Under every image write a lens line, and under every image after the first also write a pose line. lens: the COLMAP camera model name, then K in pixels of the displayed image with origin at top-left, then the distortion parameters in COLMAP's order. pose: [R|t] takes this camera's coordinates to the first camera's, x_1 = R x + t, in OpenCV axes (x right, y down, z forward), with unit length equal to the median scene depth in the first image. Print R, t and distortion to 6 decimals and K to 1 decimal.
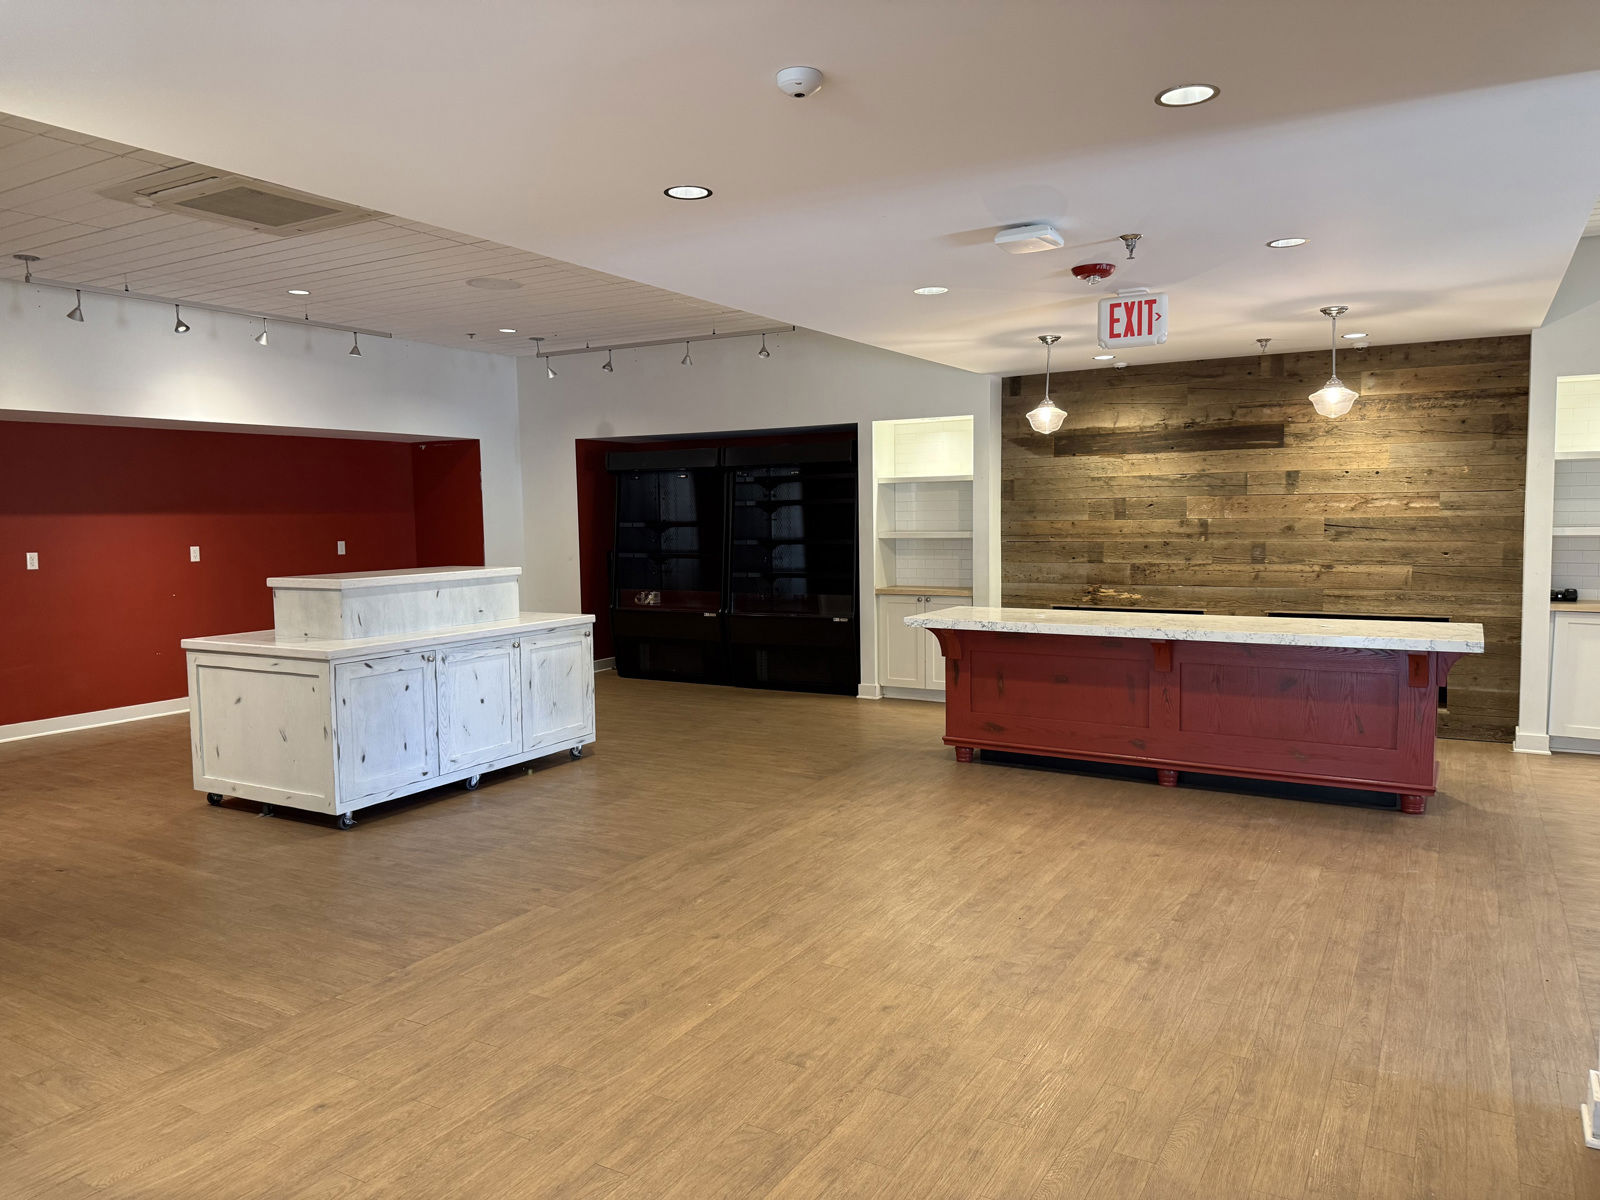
lens RADIAL K [[1102.7, 0, 800.0], [0, 1102.7, 600.0], [0, 0, 1]] dist [0.124064, -0.223150]
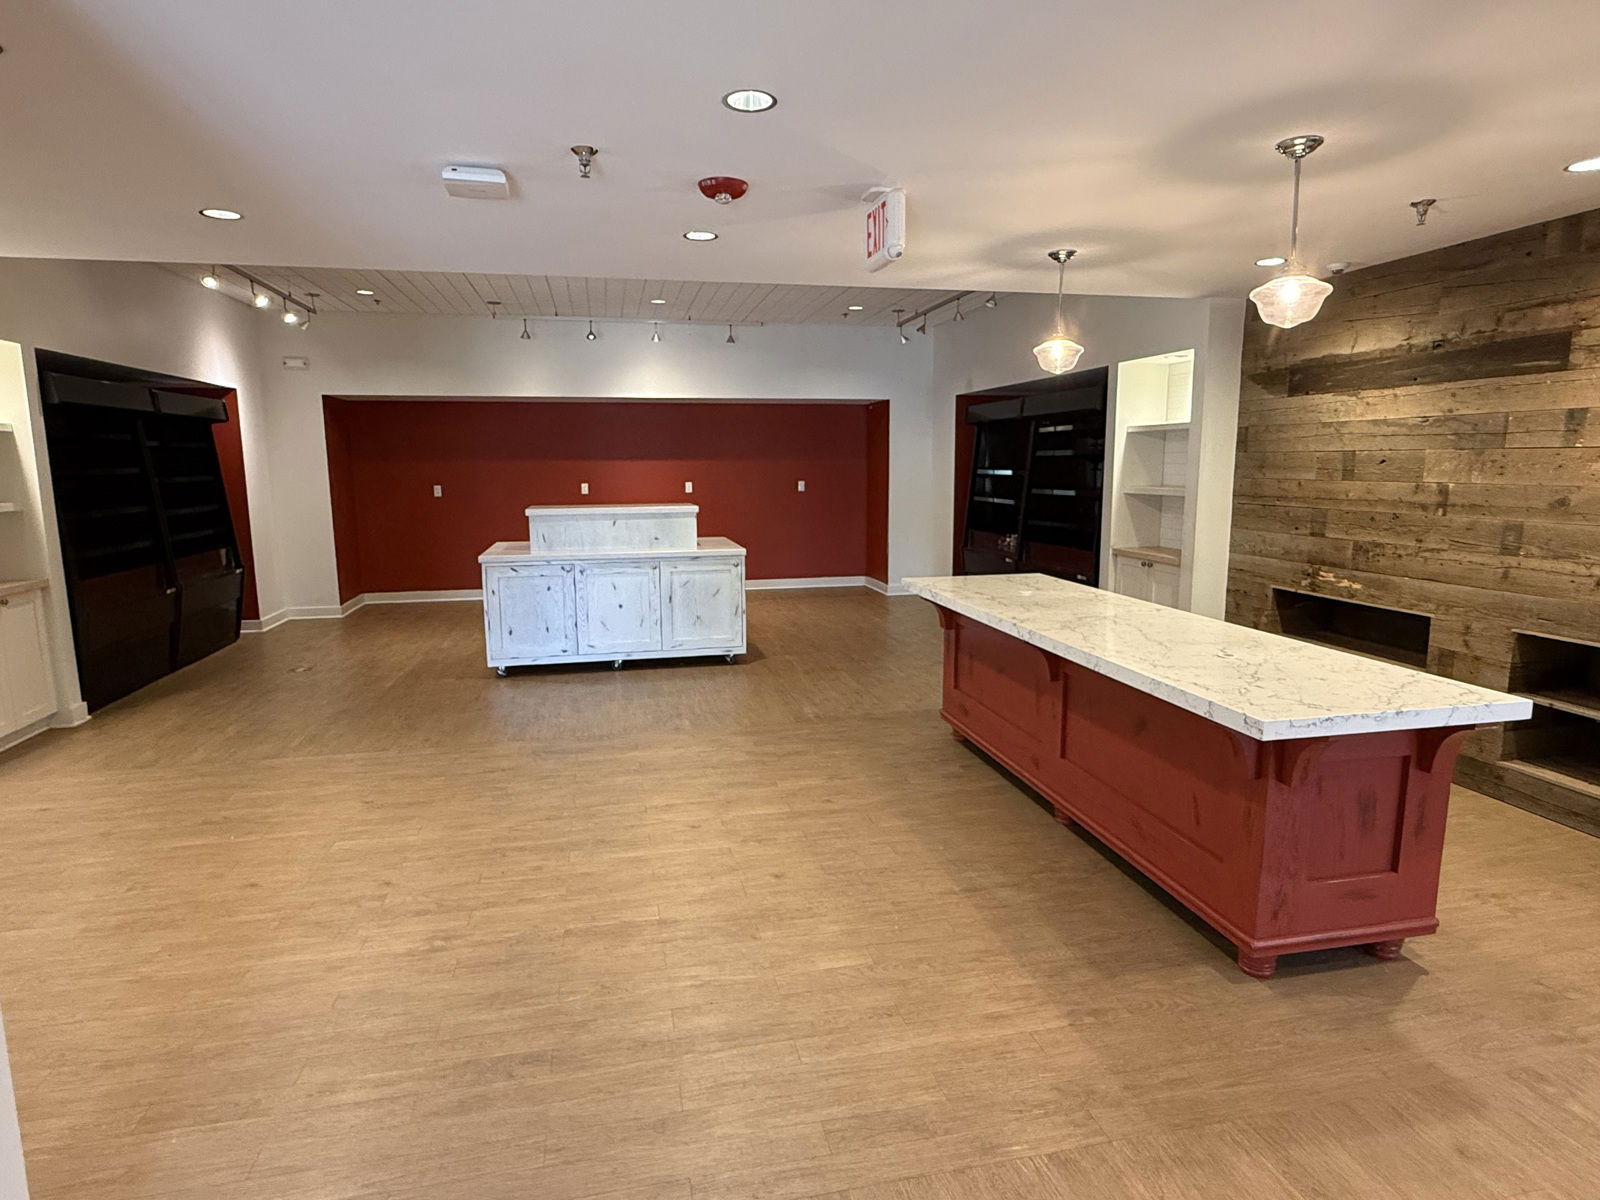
lens RADIAL K [[893.4, 0, 800.0], [0, 893.4, 600.0], [0, 0, 1]] dist [-0.000618, 0.001930]
pose [[0.679120, 0.123240, -0.723608, 0.513986], [-0.063149, 0.991959, 0.109678, -0.038166], [0.731306, -0.028789, 0.681442, 0.352053]]
